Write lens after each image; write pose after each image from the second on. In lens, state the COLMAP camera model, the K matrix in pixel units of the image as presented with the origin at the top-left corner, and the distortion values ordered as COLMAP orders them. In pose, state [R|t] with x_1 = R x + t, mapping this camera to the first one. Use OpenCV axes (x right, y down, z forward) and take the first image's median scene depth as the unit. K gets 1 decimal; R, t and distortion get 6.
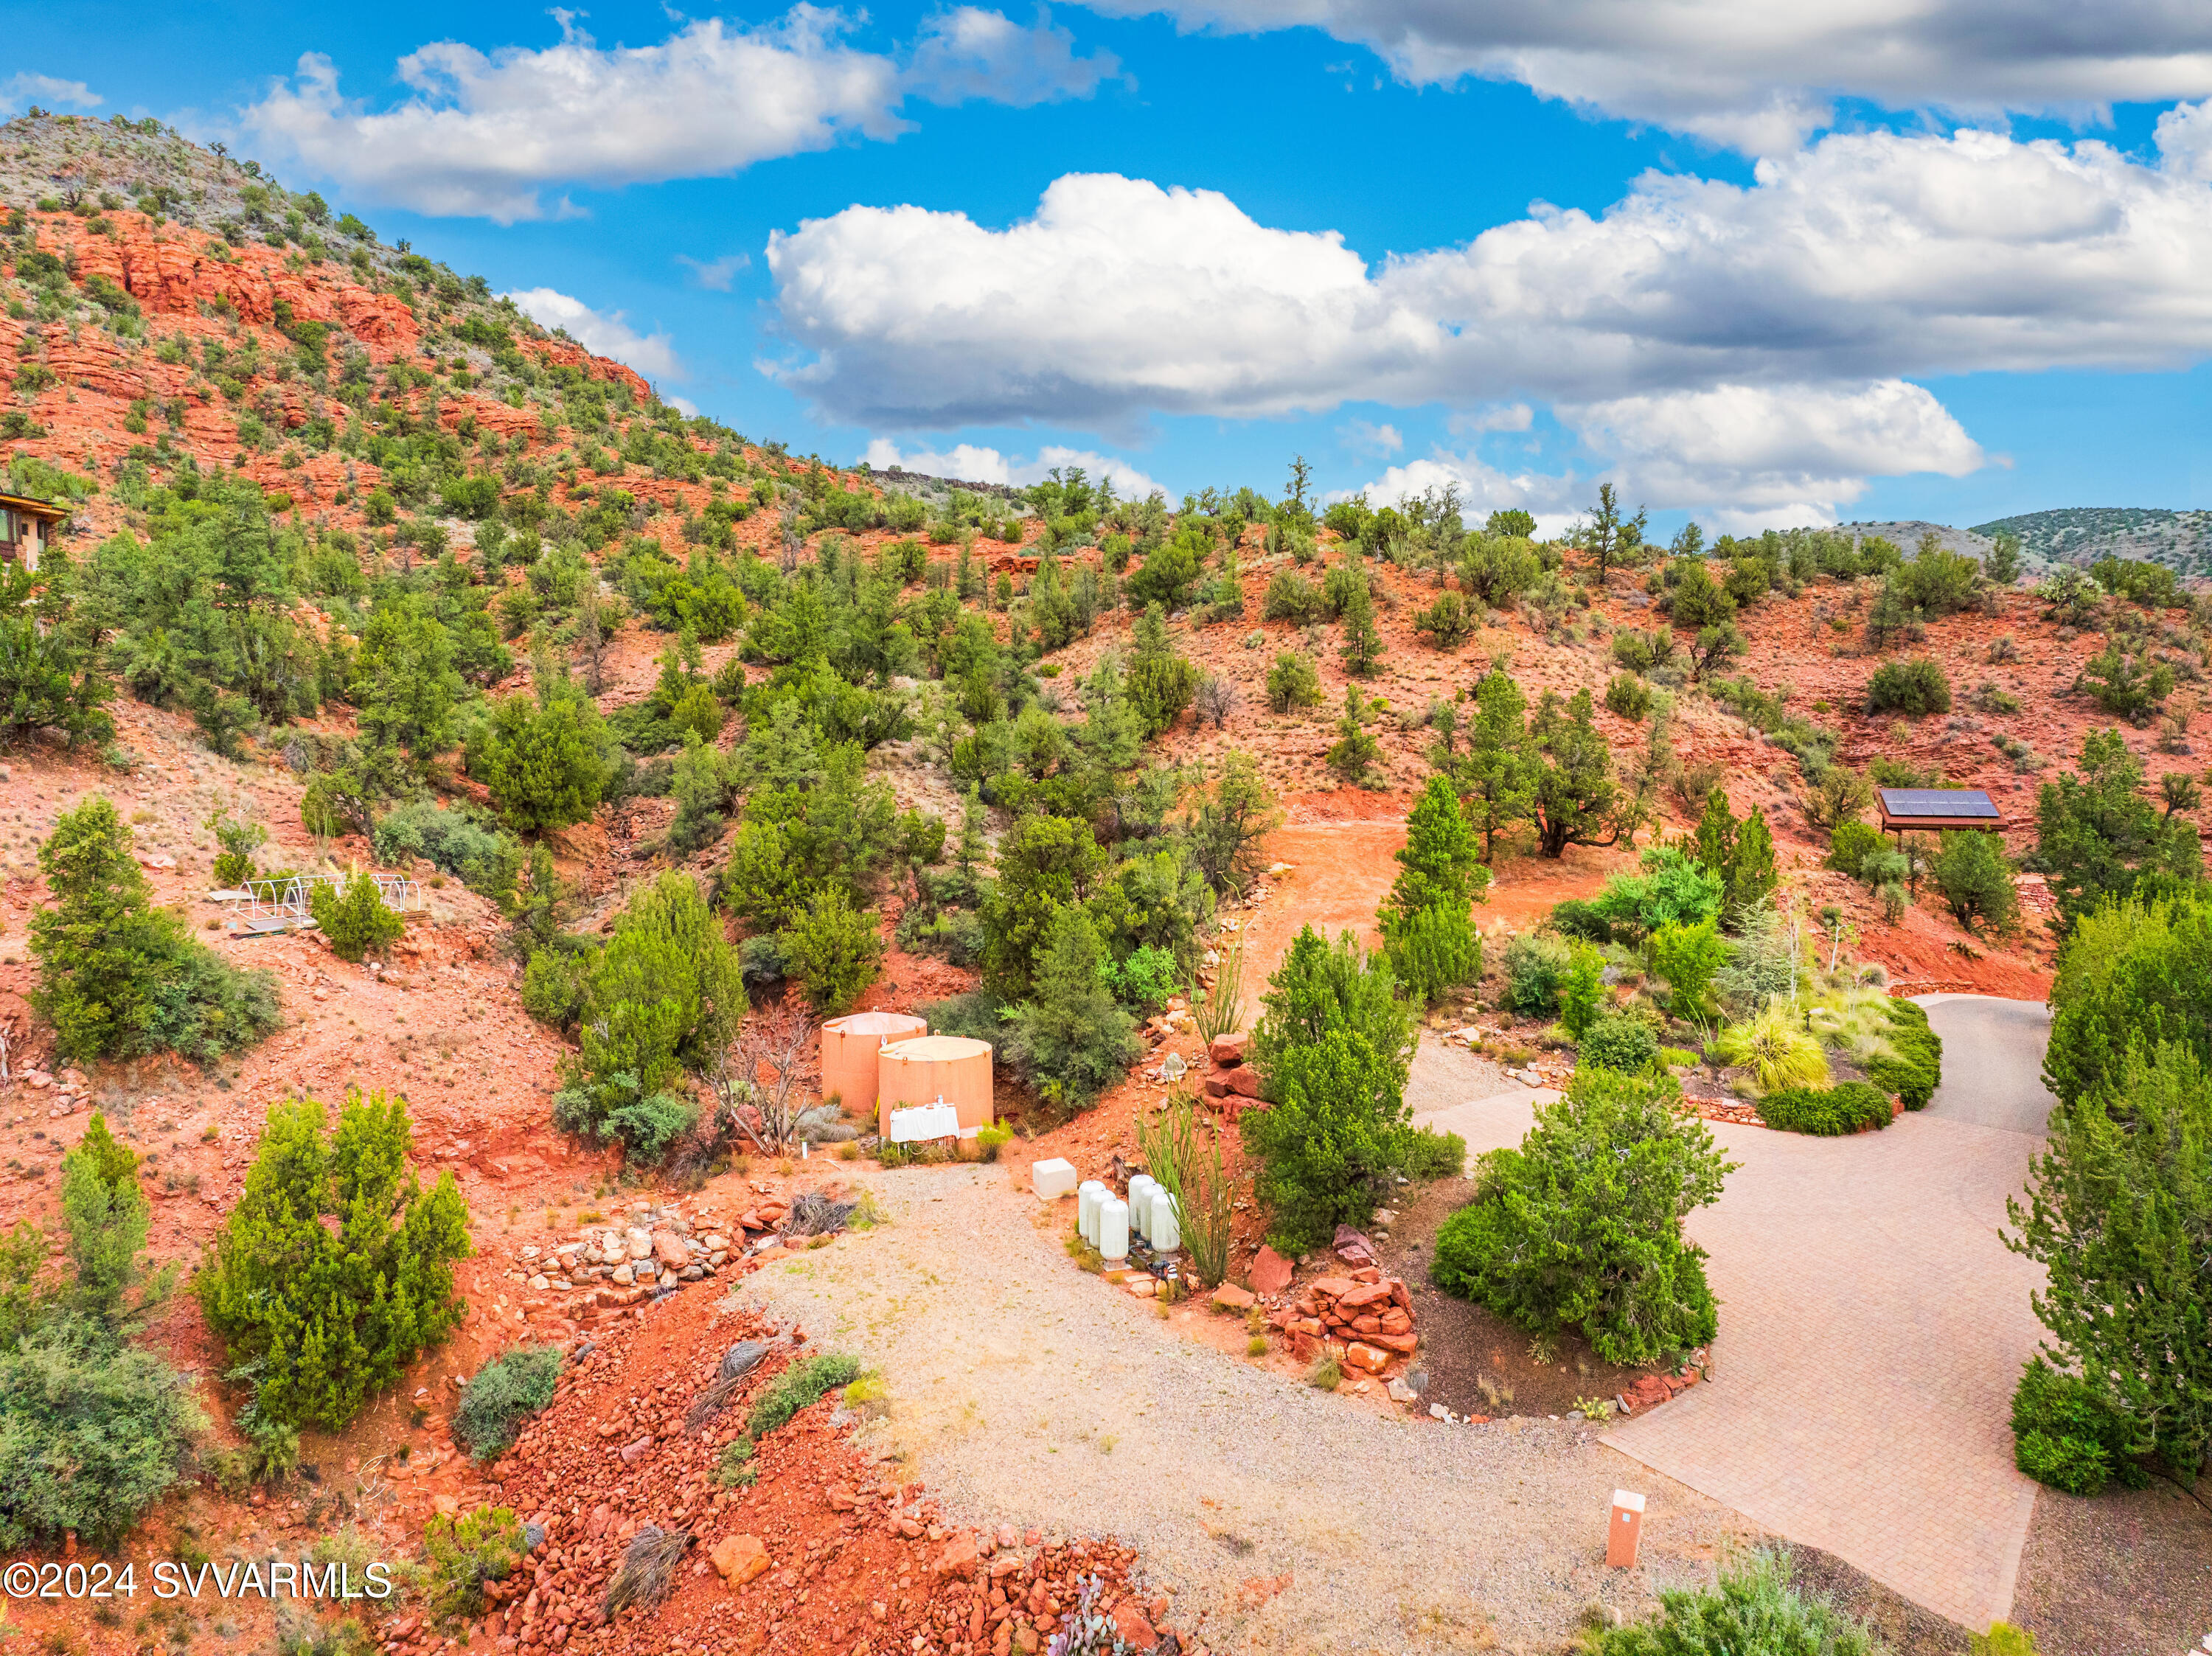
lens RADIAL K [[1548.7, 0, 1116.6], [0, 1548.7, 817.0], [0, 0, 1]] dist [-0.048133, 0.012105]
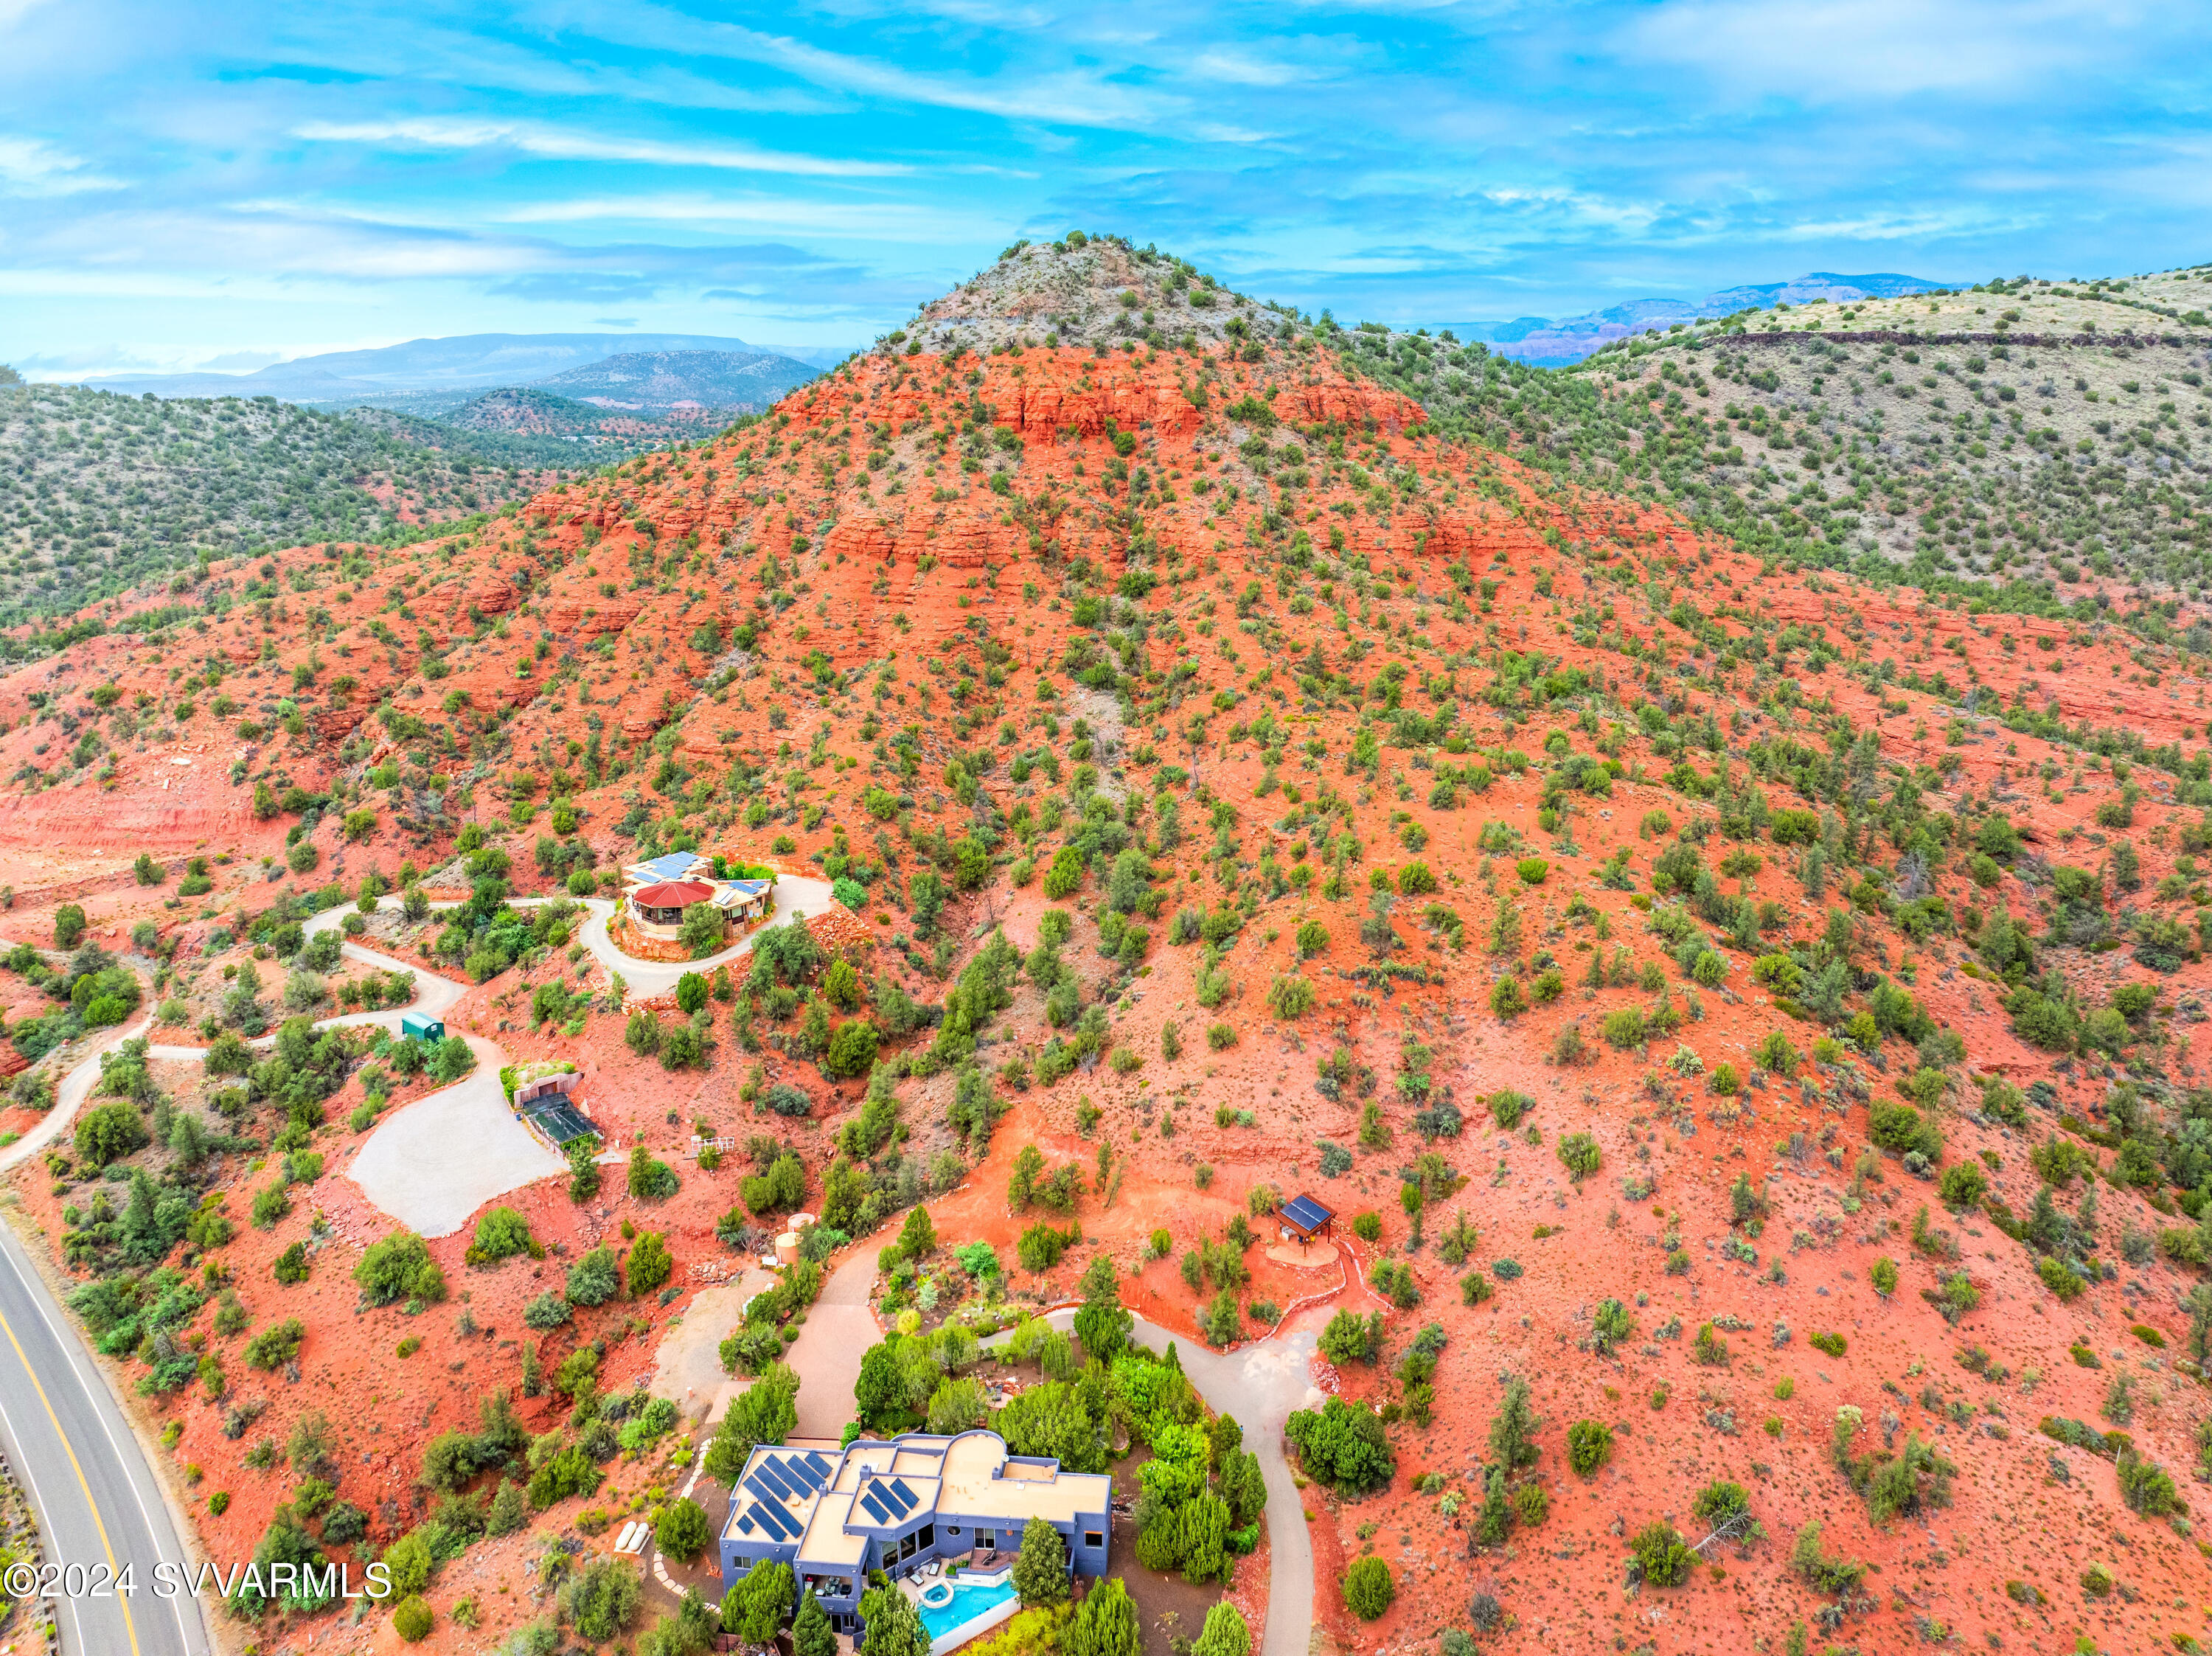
lens RADIAL K [[1545.1, 0, 1116.2], [0, 1545.1, 819.7], [0, 0, 1]] dist [-0.041448, -0.000965]
pose [[0.775585, 0.173987, -0.606791, 0.481369], [-0.038921, 0.972617, 0.229133, -0.323044], [0.630042, -0.154095, 0.761119, -0.234405]]
